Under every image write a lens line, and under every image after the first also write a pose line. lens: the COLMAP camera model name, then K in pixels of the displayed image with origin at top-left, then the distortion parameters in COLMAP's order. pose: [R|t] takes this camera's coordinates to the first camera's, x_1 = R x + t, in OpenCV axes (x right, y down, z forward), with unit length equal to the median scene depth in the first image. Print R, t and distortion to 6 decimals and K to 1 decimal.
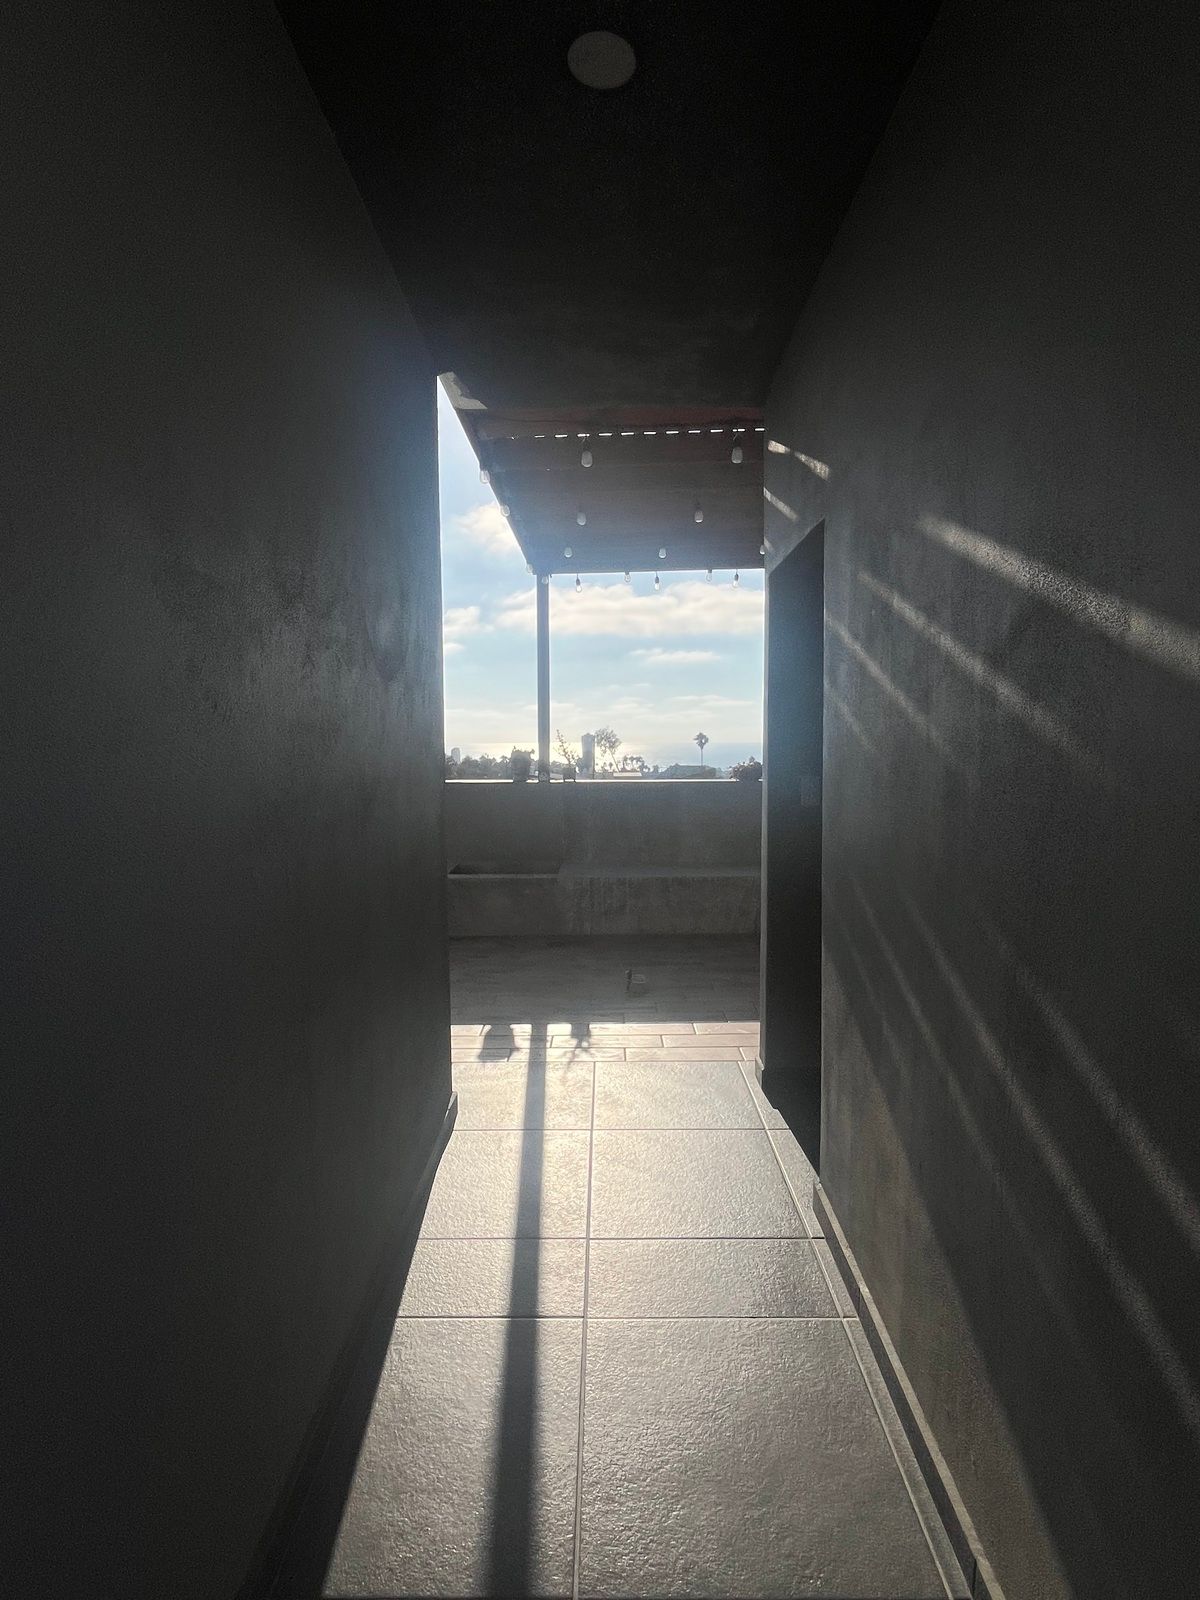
lens RADIAL K [[797.9, 0, 600.4], [0, 797.9, 803.6], [0, 0, 1]] dist [-0.005280, 0.000067]
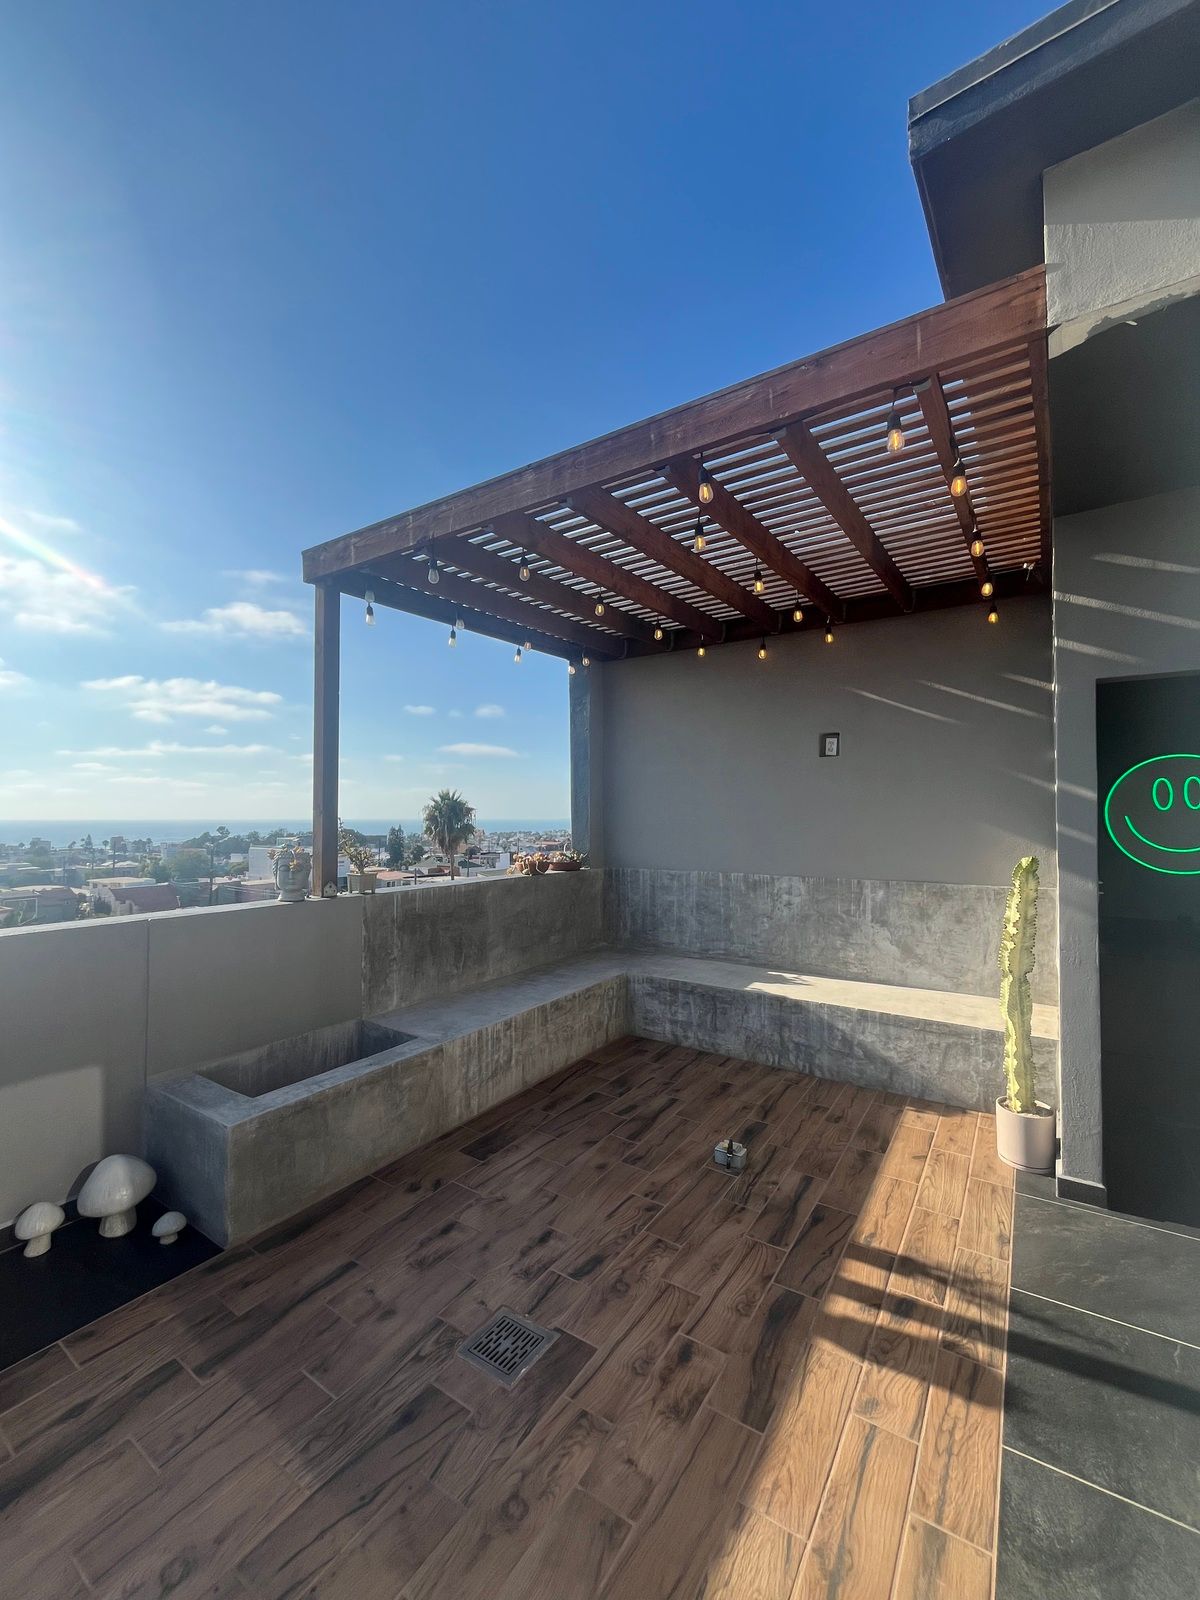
lens RADIAL K [[651.5, 0, 600.5], [0, 651.5, 798.2], [0, 0, 1]] dist [-0.002654, 0.000481]
pose [[0.547404, 0.027193, 0.836426, -0.437999], [0.065361, 0.995030, -0.075125, -0.060225], [-0.834312, 0.095793, 0.542906, 0.579560]]
